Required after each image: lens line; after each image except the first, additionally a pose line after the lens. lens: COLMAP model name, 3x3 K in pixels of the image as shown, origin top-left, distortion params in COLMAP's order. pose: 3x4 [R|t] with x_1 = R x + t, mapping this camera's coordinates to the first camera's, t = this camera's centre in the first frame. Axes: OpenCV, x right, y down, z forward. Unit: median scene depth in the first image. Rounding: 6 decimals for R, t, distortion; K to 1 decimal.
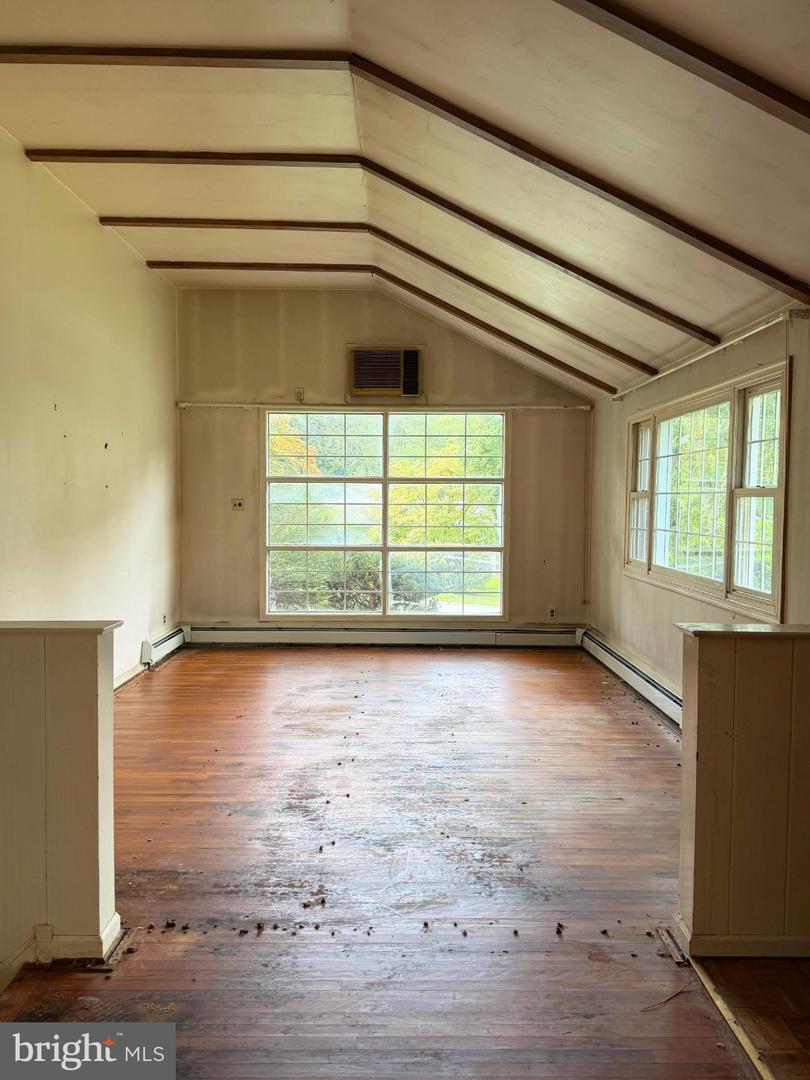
lens RADIAL K [[882.1, 0, 408.0], [0, 882.1, 540.1], [0, 0, 1]] dist [0.082310, -0.017212]
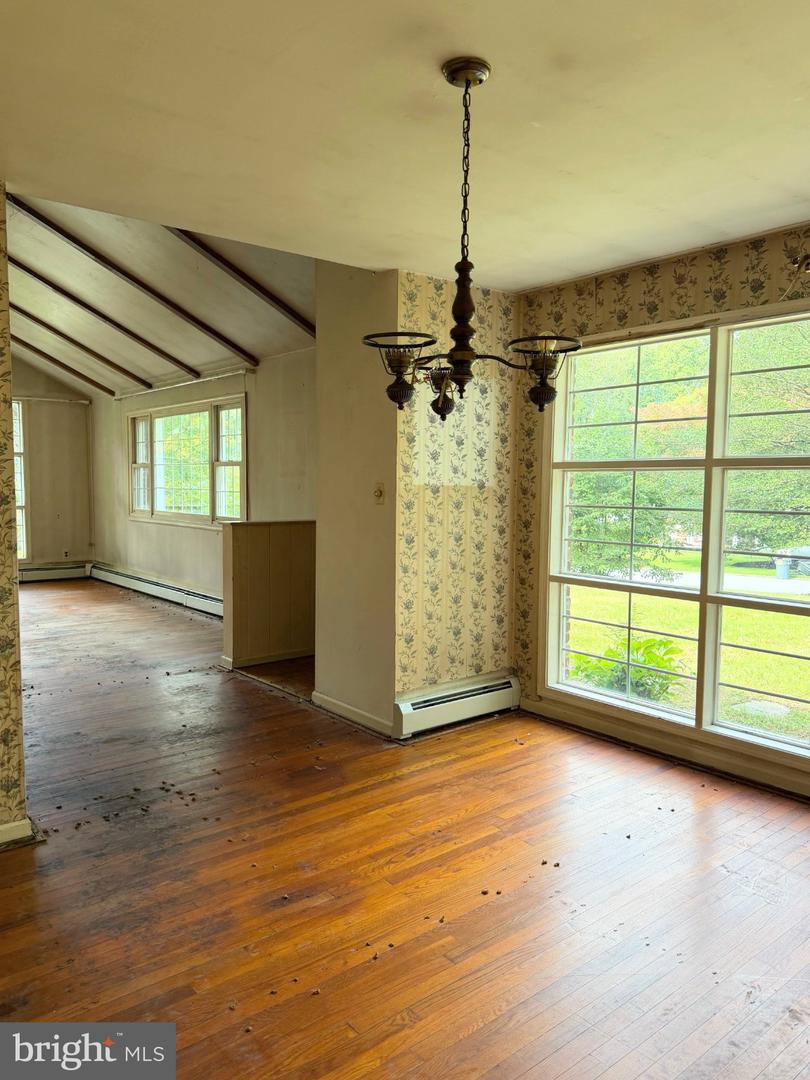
lens RADIAL K [[774.9, 0, 404.5], [0, 774.9, 544.8], [0, 0, 1]] dist [-0.002170, -0.006460]
pose [[0.778634, -0.051881, 0.625330, -0.220070], [0.025131, 0.998355, 0.051537, 0.026617], [-0.626975, -0.024413, 0.778656, -0.309104]]
